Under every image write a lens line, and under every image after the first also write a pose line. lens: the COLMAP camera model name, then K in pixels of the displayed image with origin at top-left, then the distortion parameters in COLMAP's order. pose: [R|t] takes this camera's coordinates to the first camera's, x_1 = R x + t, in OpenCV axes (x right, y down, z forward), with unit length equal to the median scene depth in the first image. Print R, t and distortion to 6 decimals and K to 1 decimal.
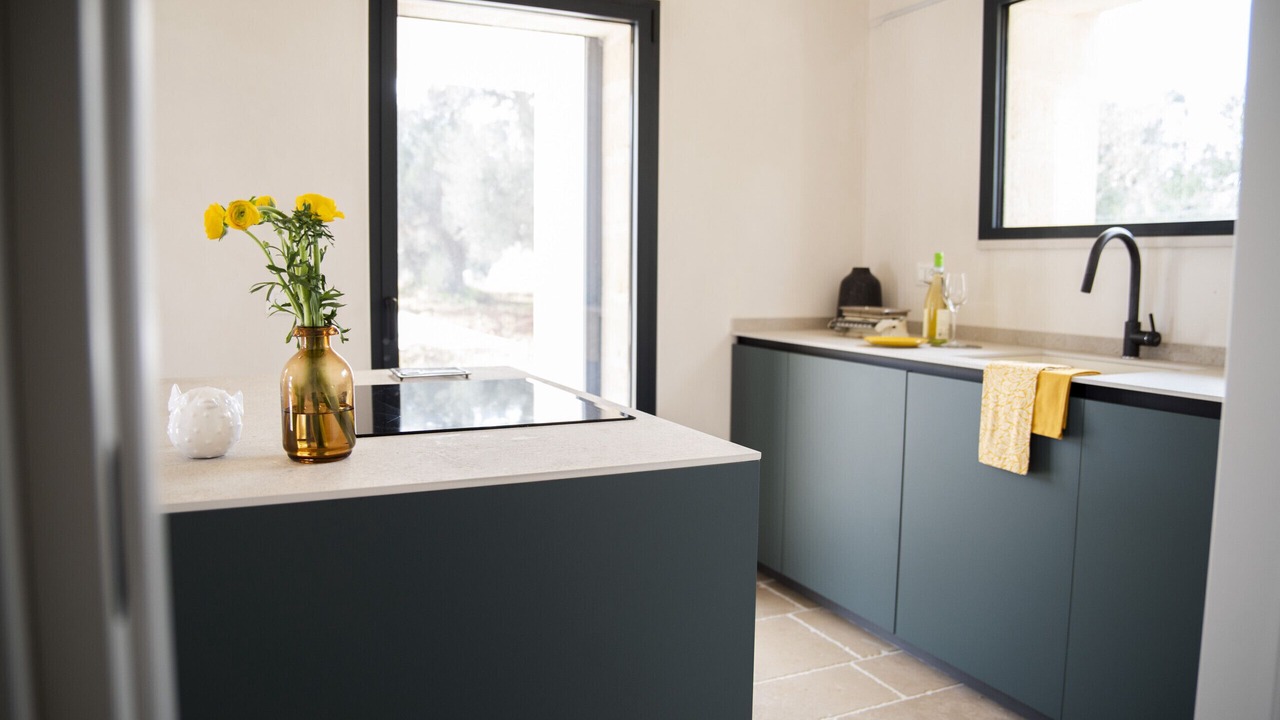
lens RADIAL K [[907.5, 0, 640.0], [0, 907.5, 360.0], [0, 0, 1]] dist [-0.145717, 0.120902]
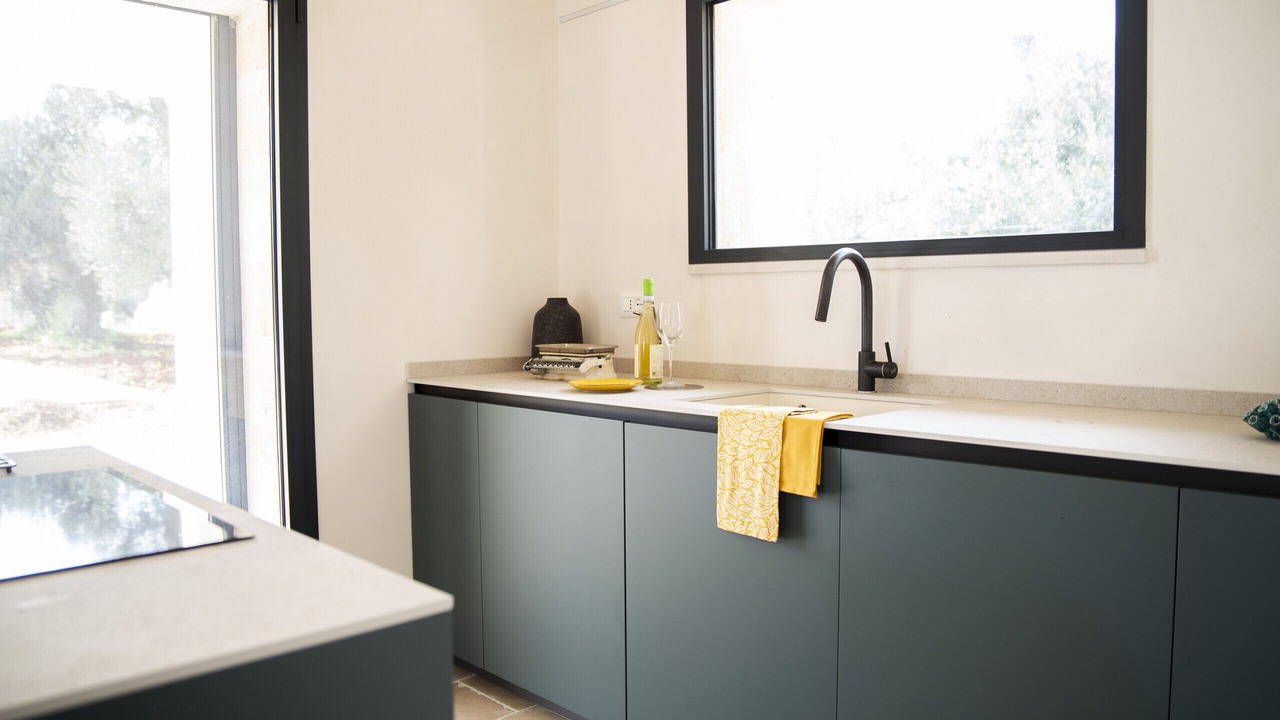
lens RADIAL K [[936.7, 0, 640.0], [0, 936.7, 360.0], [0, 0, 1]] dist [-0.093673, 0.001462]
pose [[0.941624, -0.035218, 0.334819, 0.020496], [0.048092, 0.998385, -0.030234, -0.014877], [-0.333214, 0.044572, 0.941797, 0.151734]]
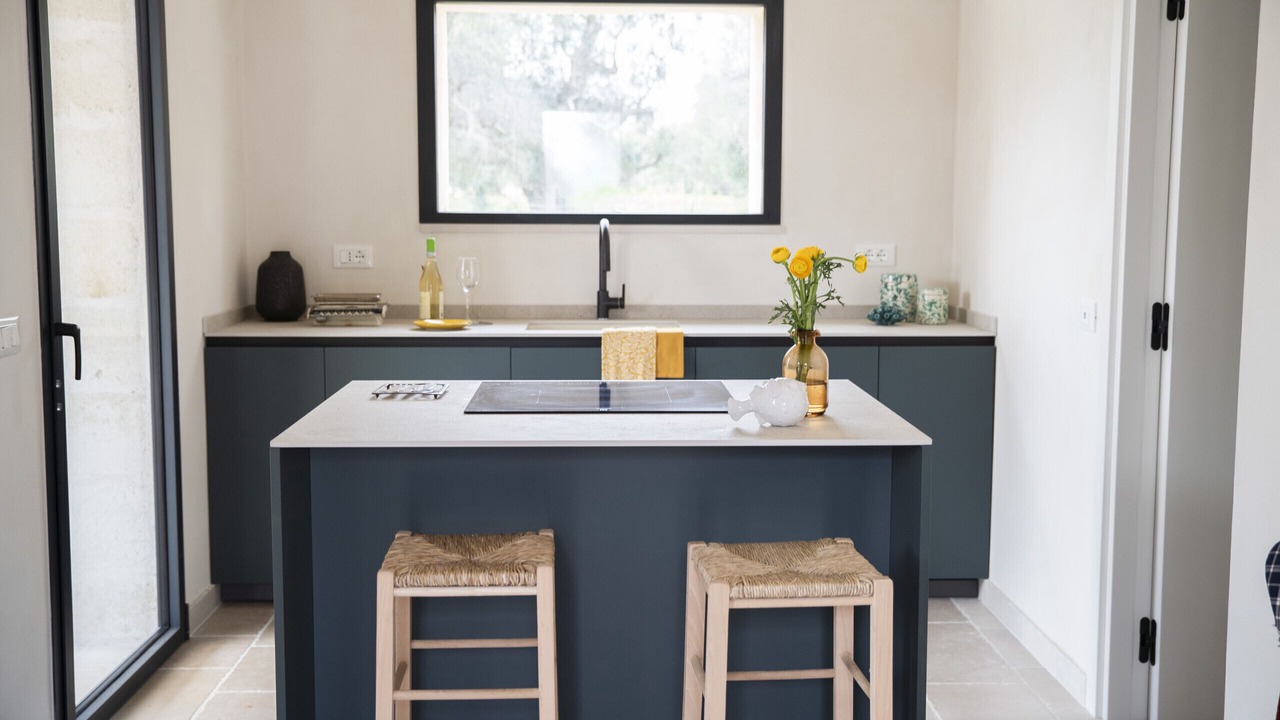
lens RADIAL K [[1444.0, 0, 640.0], [0, 1444.0, 360.0], [0, 0, 1]] dist [-0.016624, 0.268631]
pose [[0.389082, -0.107020, 0.914966, -1.153703], [0.093419, 0.992692, 0.076386, -0.084387], [-0.916454, 0.055754, 0.396236, 0.098365]]
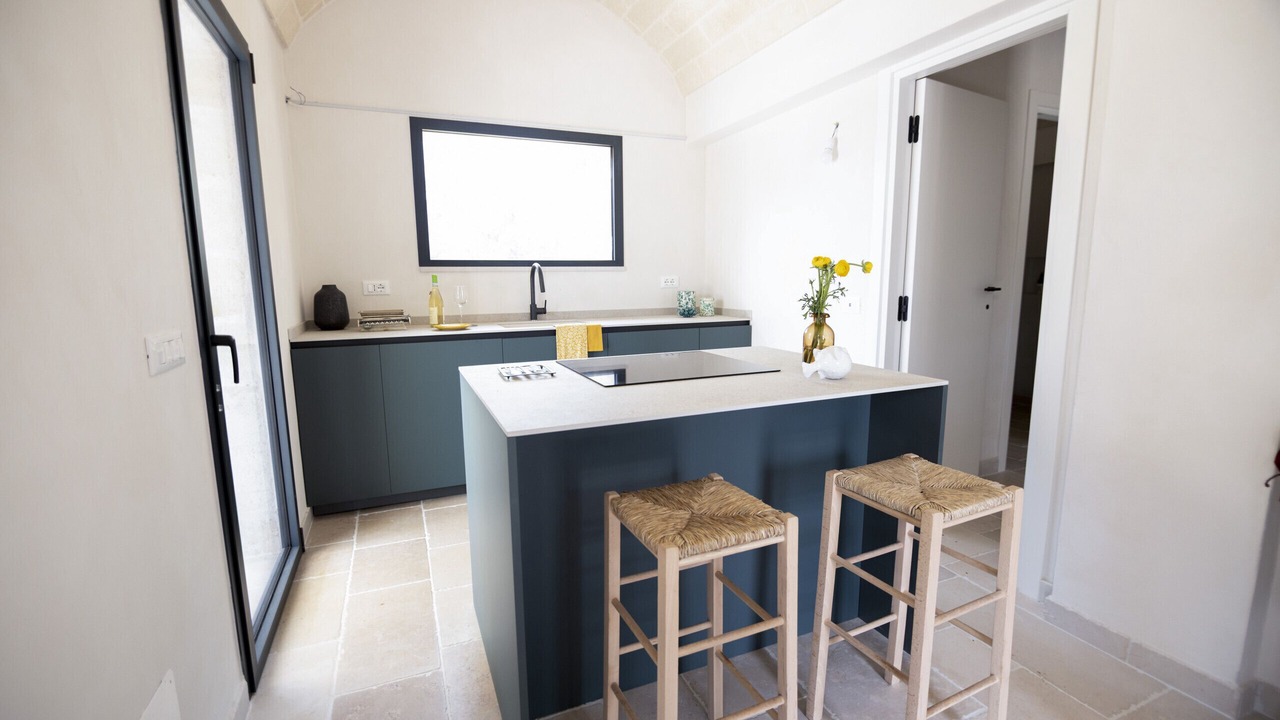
lens RADIAL K [[575.2, 0, 643.2], [0, 575.2, 365.9], [0, 0, 1]] dist [-0.003261, -0.004741]
pose [[0.018828, -0.165096, 0.986098, -0.785664], [0.109842, 0.980644, 0.162085, -0.082676], [-0.993771, 0.105263, 0.036598, 0.573525]]
